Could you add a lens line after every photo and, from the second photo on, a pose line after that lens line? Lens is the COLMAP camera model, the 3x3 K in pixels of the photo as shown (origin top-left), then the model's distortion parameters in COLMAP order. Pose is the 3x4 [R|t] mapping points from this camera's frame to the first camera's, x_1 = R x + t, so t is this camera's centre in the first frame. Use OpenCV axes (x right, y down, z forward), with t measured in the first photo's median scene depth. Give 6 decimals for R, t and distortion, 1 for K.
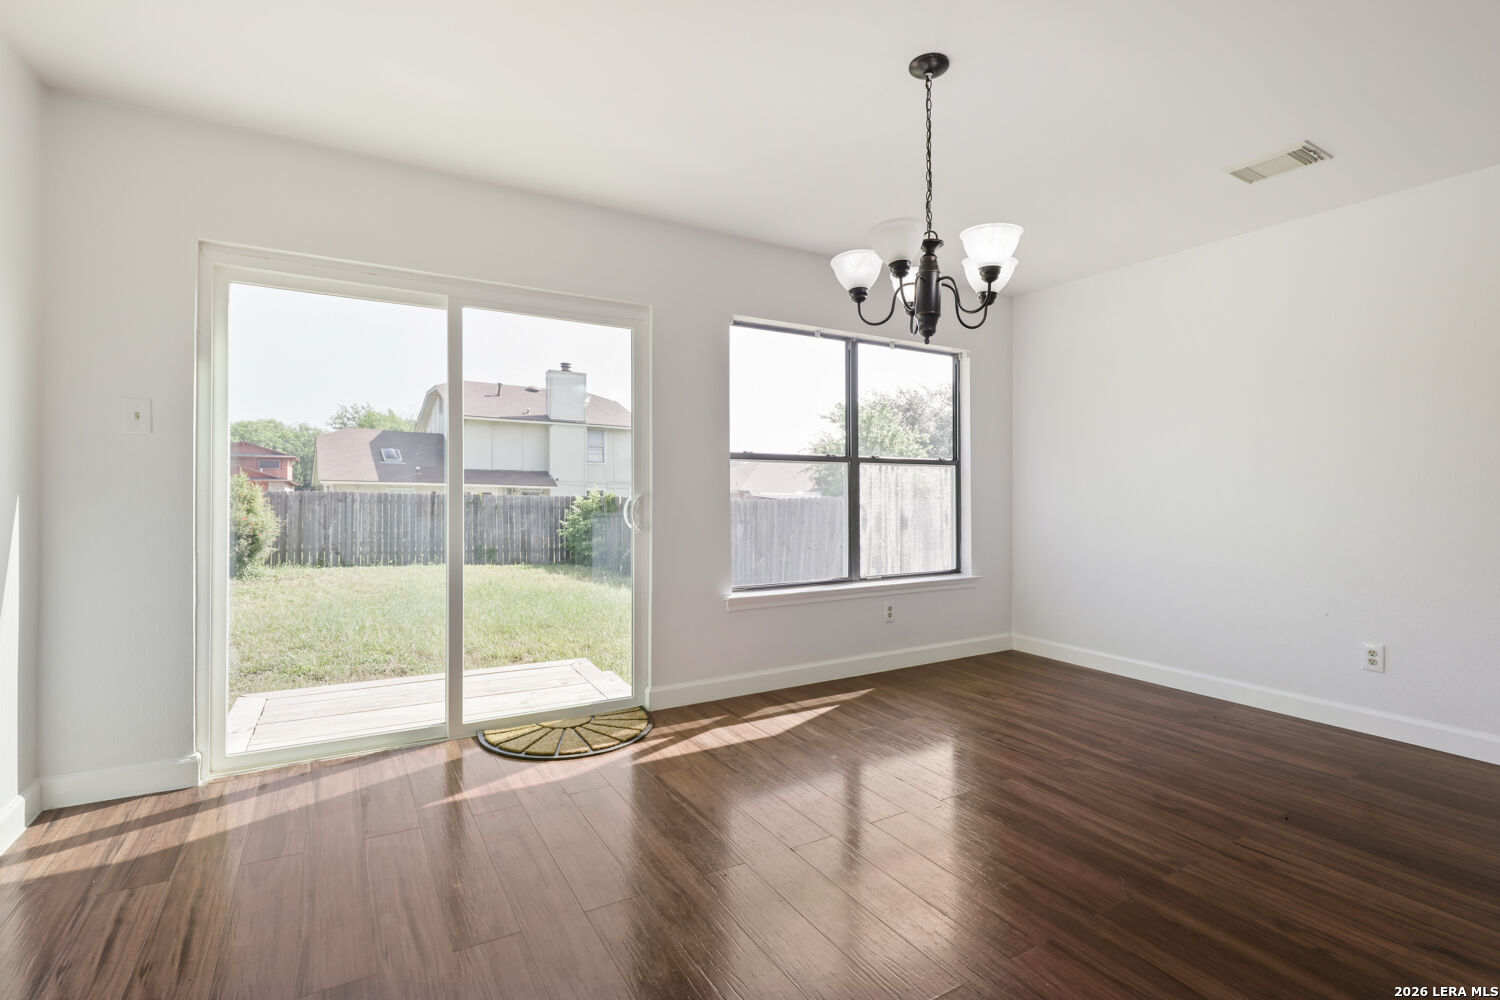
lens RADIAL K [[675.9, 0, 766.4], [0, 675.9, 498.8], [0, 0, 1]] dist [-0.016853, -0.000375]
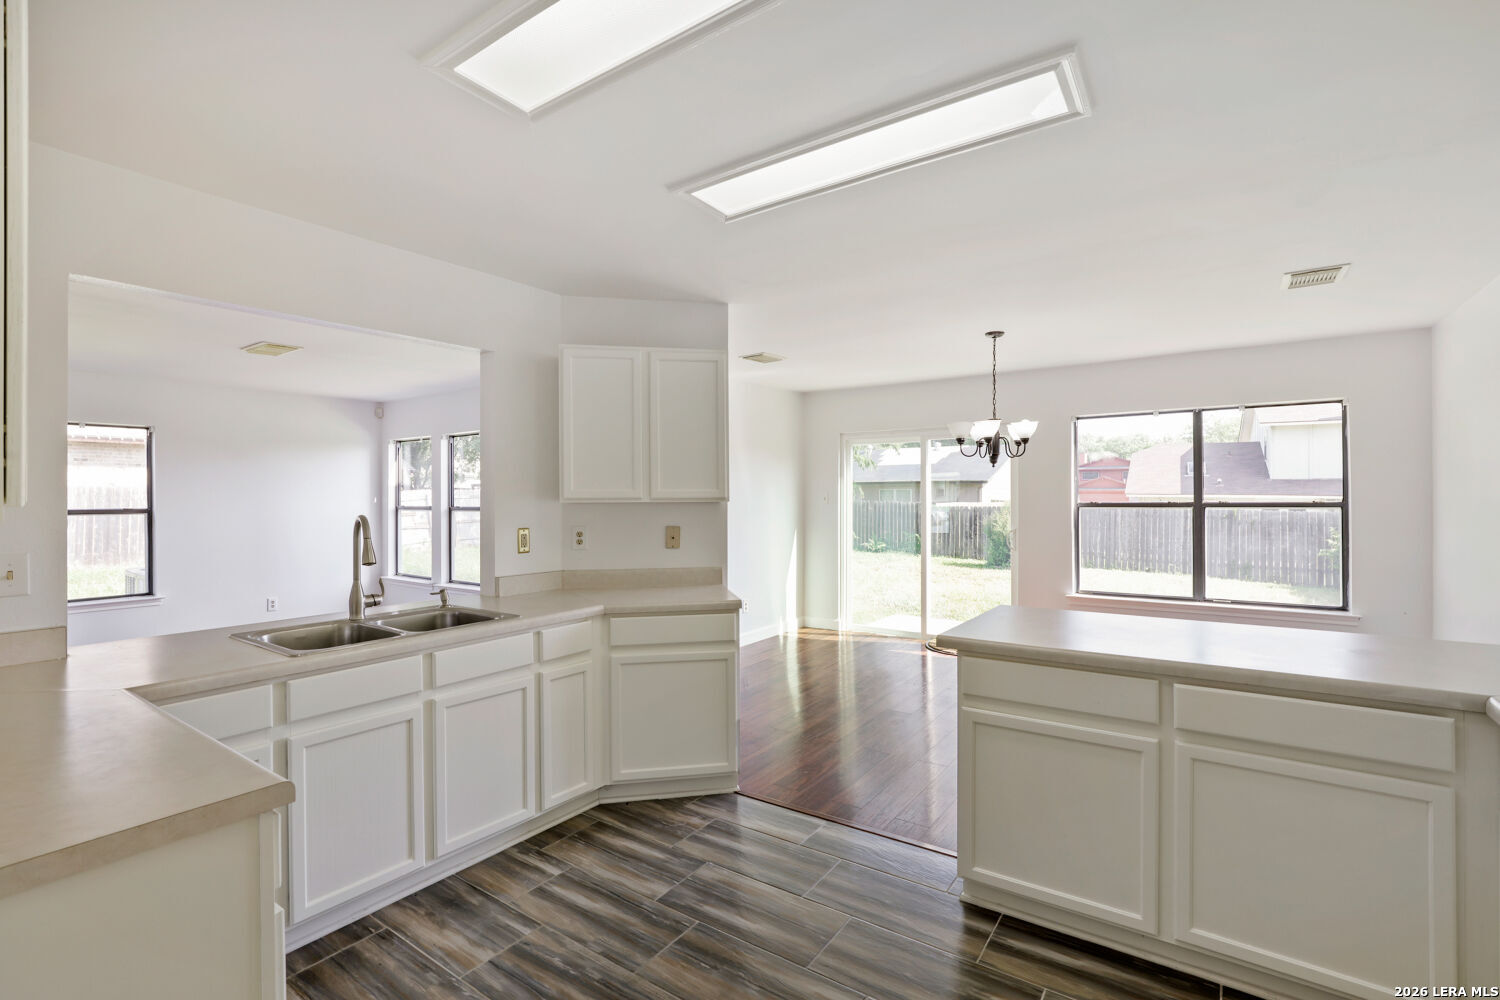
lens RADIAL K [[675.9, 0, 766.4], [0, 675.9, 498.8], [0, 0, 1]] dist [-0.016853, -0.000375]
pose [[0.411303, -0.005005, -0.911485, 0.854147], [-0.005019, 0.999957, -0.007755, -0.049958], [0.911485, 0.007764, 0.411261, -0.233500]]
